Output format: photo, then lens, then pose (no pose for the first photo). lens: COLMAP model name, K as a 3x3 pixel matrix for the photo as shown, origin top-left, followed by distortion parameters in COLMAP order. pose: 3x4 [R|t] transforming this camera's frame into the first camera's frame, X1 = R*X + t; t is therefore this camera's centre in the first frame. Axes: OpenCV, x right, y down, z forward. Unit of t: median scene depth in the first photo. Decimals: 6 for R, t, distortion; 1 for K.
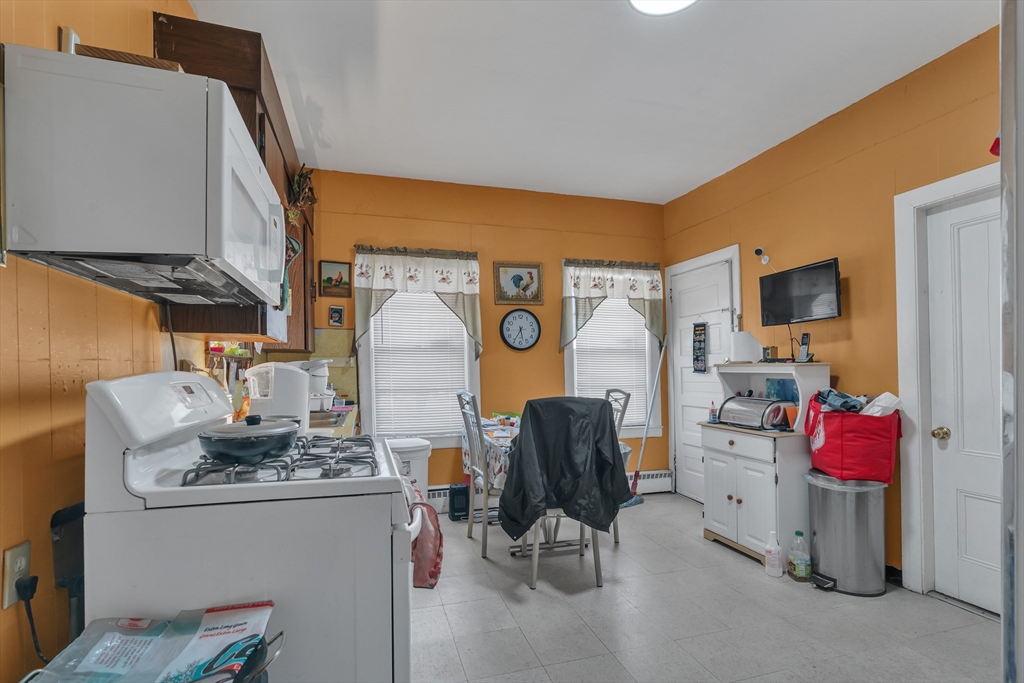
lens RADIAL K [[478.1, 0, 518.6], [0, 478.1, 363.8], [0, 0, 1]] dist [-0.002275, 0.000863]
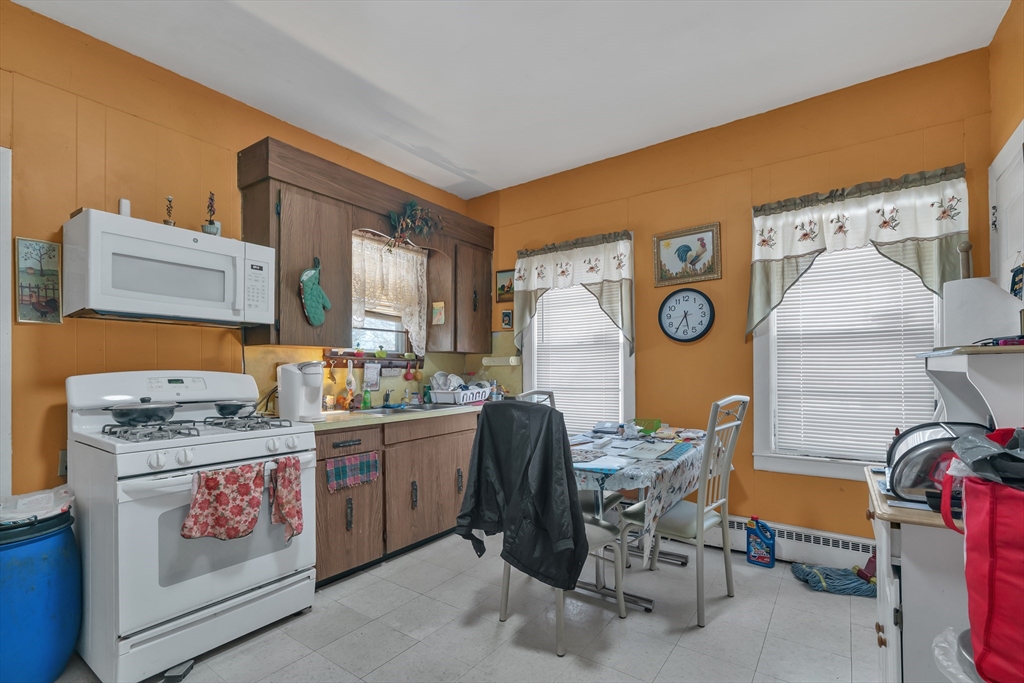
lens RADIAL K [[478.1, 0, 518.6], [0, 478.1, 363.8], [0, 0, 1]] dist [-0.002275, 0.000863]
pose [[0.602145, -0.010088, -0.798323, 0.459987], [0.013449, 0.999906, -0.002492, 0.005781], [0.798273, -0.009236, 0.602225, 0.315004]]
